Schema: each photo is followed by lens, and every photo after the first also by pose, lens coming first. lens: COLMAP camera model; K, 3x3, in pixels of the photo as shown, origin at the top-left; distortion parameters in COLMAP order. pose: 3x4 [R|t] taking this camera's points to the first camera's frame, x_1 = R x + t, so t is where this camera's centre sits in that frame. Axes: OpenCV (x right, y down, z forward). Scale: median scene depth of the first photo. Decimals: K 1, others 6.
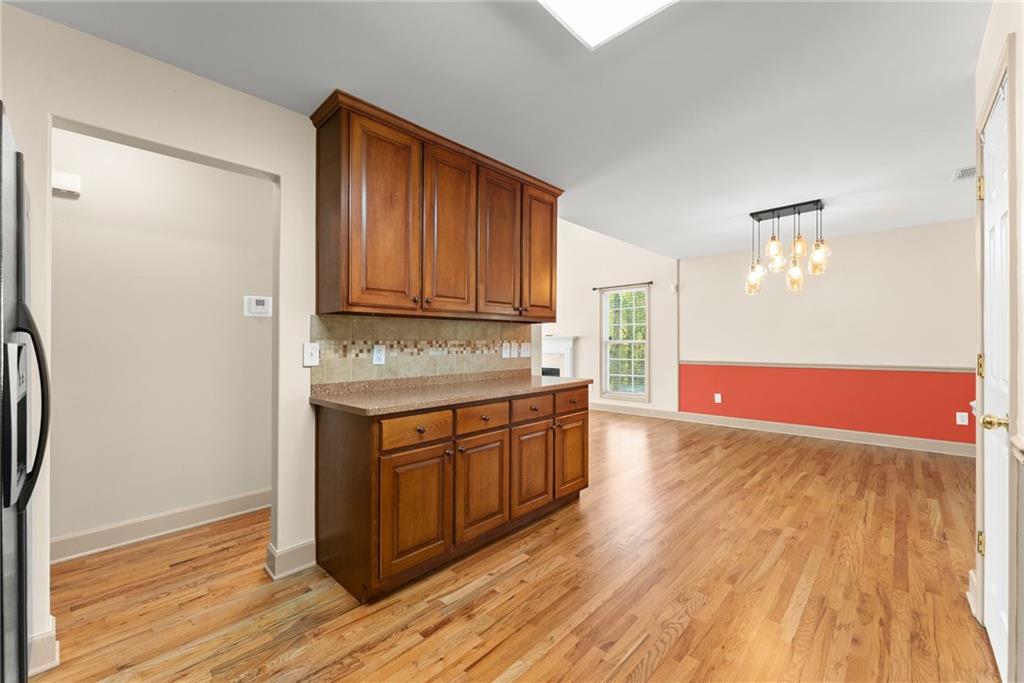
lens RADIAL K [[411.8, 0, 513.2], [0, 411.8, 338.8], [0, 0, 1]] dist [0.000907, -0.000110]
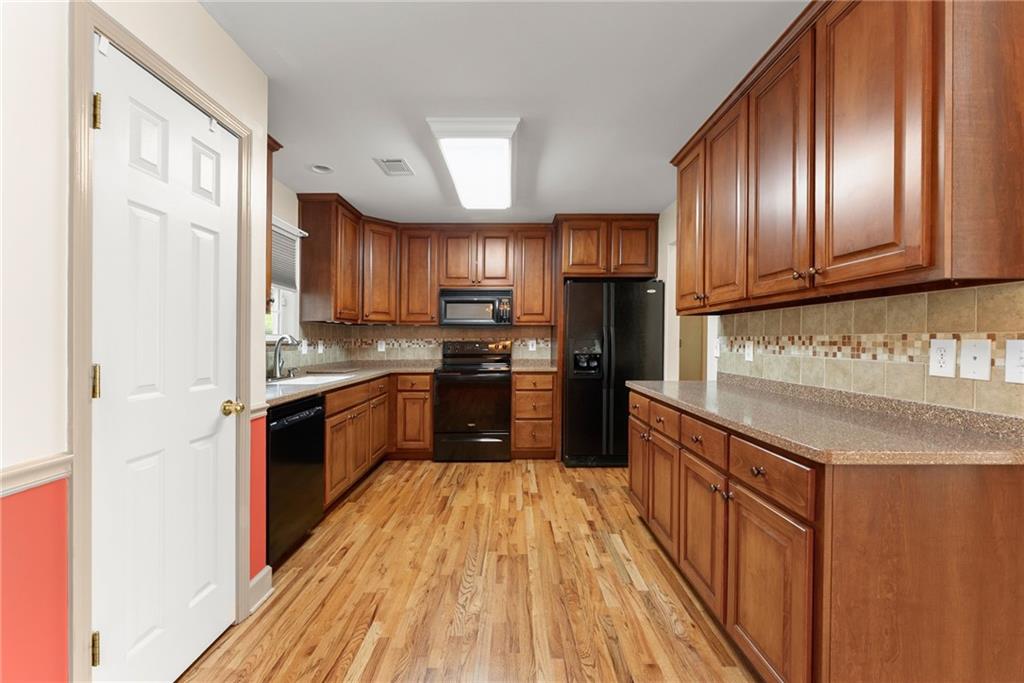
lens RADIAL K [[411.8, 0, 513.2], [0, 411.8, 338.8], [0, 0, 1]] dist [0.000907, -0.000110]
pose [[-0.723825, 0.005387, -0.689963, 0.656668], [0.012071, 0.999915, -0.004857, 0.007151], [0.689878, -0.011844, -0.723828, 1.165639]]
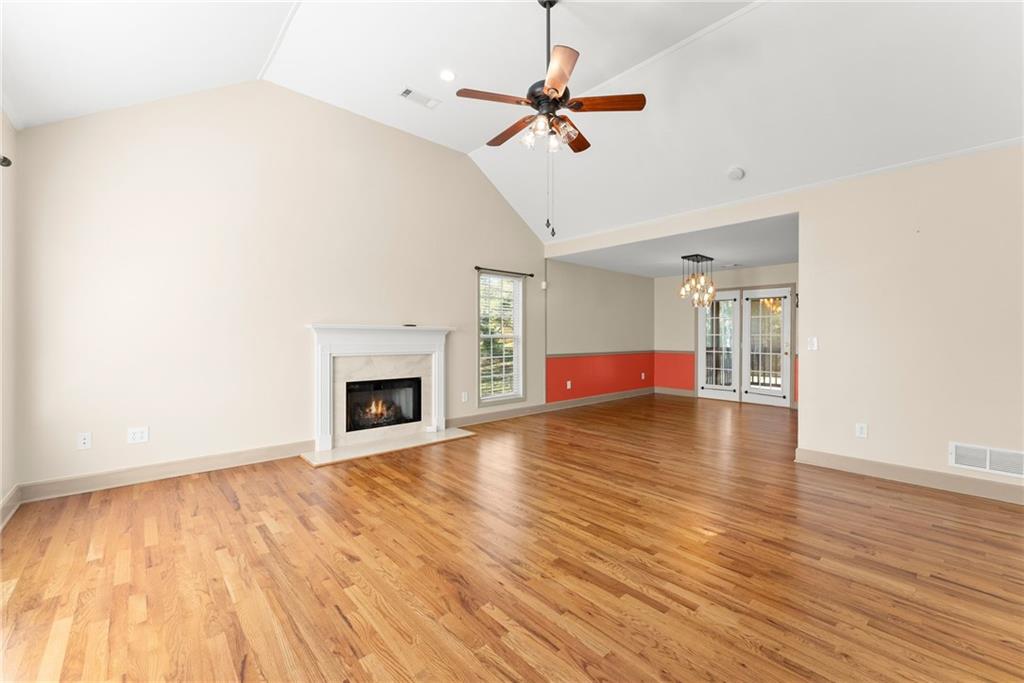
lens RADIAL K [[411.8, 0, 513.2], [0, 411.8, 338.8], [0, 0, 1]] dist [0.000907, -0.000110]
pose [[0.076473, 0.000260, 0.997072, -1.401245], [-0.011576, 0.999933, 0.000627, 0.027063], [-0.997004, -0.011590, 0.076471, 2.165983]]
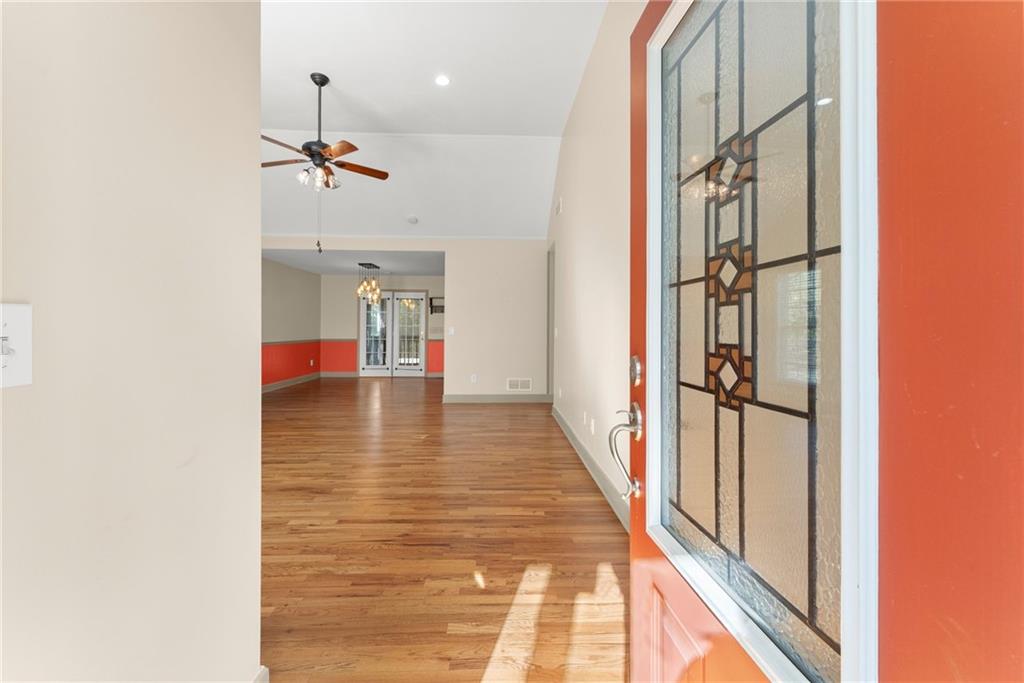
lens RADIAL K [[416.2, 0, 513.1], [0, 416.2, 323.1], [0, 0, 1]] dist [0.013266, -0.000139]
pose [[-0.712407, 0.012405, 0.701657, -1.841404], [-0.005739, 0.999707, -0.023500, 0.041008], [-0.701743, -0.020769, -0.712127, 2.697239]]
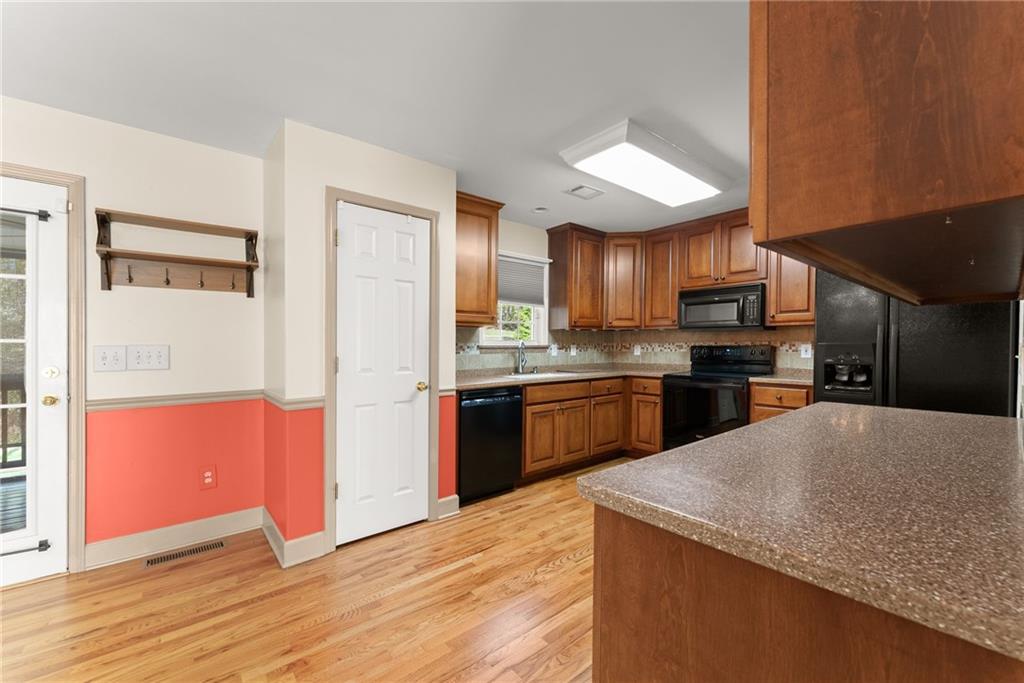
lens RADIAL K [[413.9, 0, 520.3], [0, 413.9, 342.2], [0, 0, 1]] dist [-0.000013, -0.000184]
pose [[-0.994492, 0.010255, 0.104310, 0.214221], [0.008754, 0.999852, -0.014836, 0.010344], [-0.104447, -0.013841, -0.994434, 1.401442]]
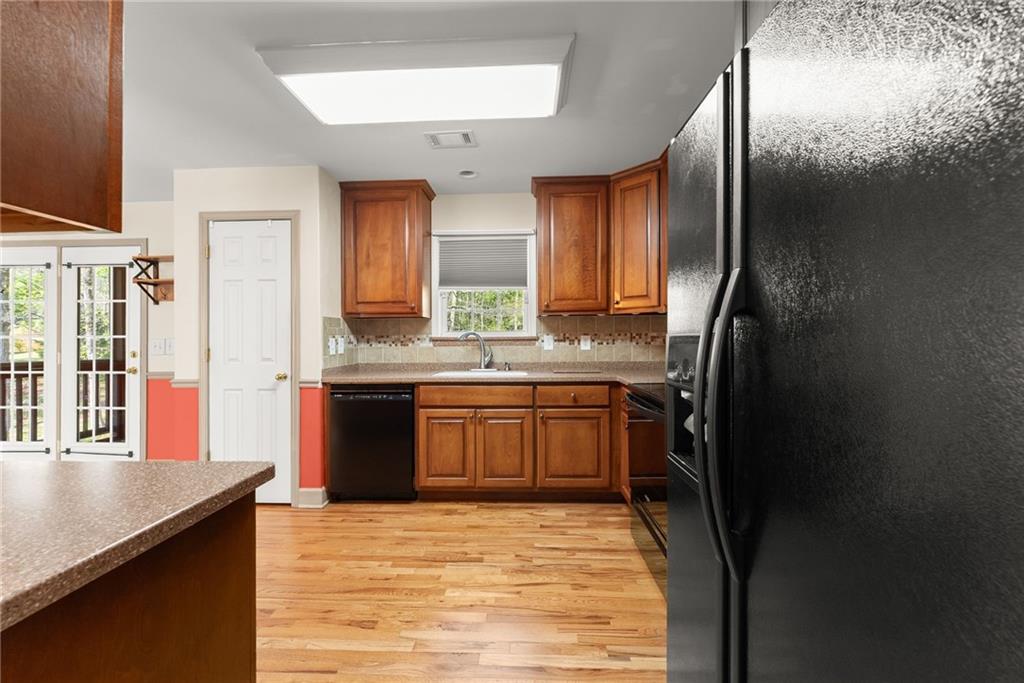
lens RADIAL K [[410.7, 0, 510.7], [0, 410.7, 326.2], [0, 0, 1]] dist [0.000802, 0.000025]
pose [[-0.657180, 0.032428, 0.753036, -0.602825], [0.007749, 0.999312, -0.036271, 0.012928], [-0.753694, -0.018001, -0.656979, 0.710099]]
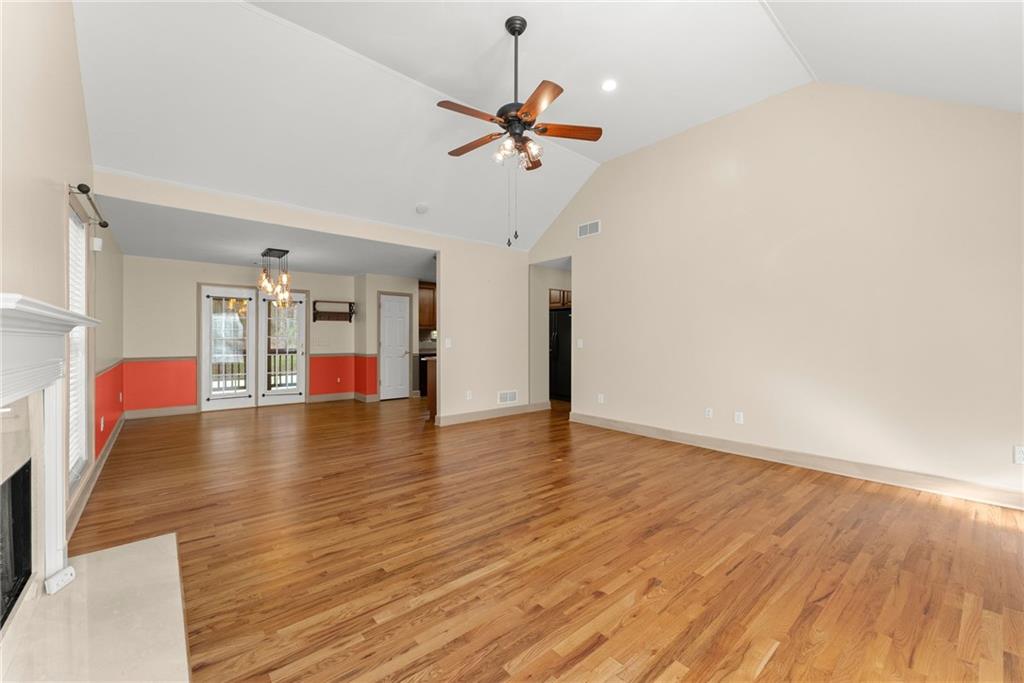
lens RADIAL K [[411.8, 0, 513.2], [0, 411.8, 338.8], [0, 0, 1]] dist [0.000907, -0.000110]
pose [[-0.994762, 0.005851, 0.102055, -0.489728], [0.005069, 0.999956, -0.007928, 0.028866], [-0.102097, -0.007370, -0.994747, 3.248827]]
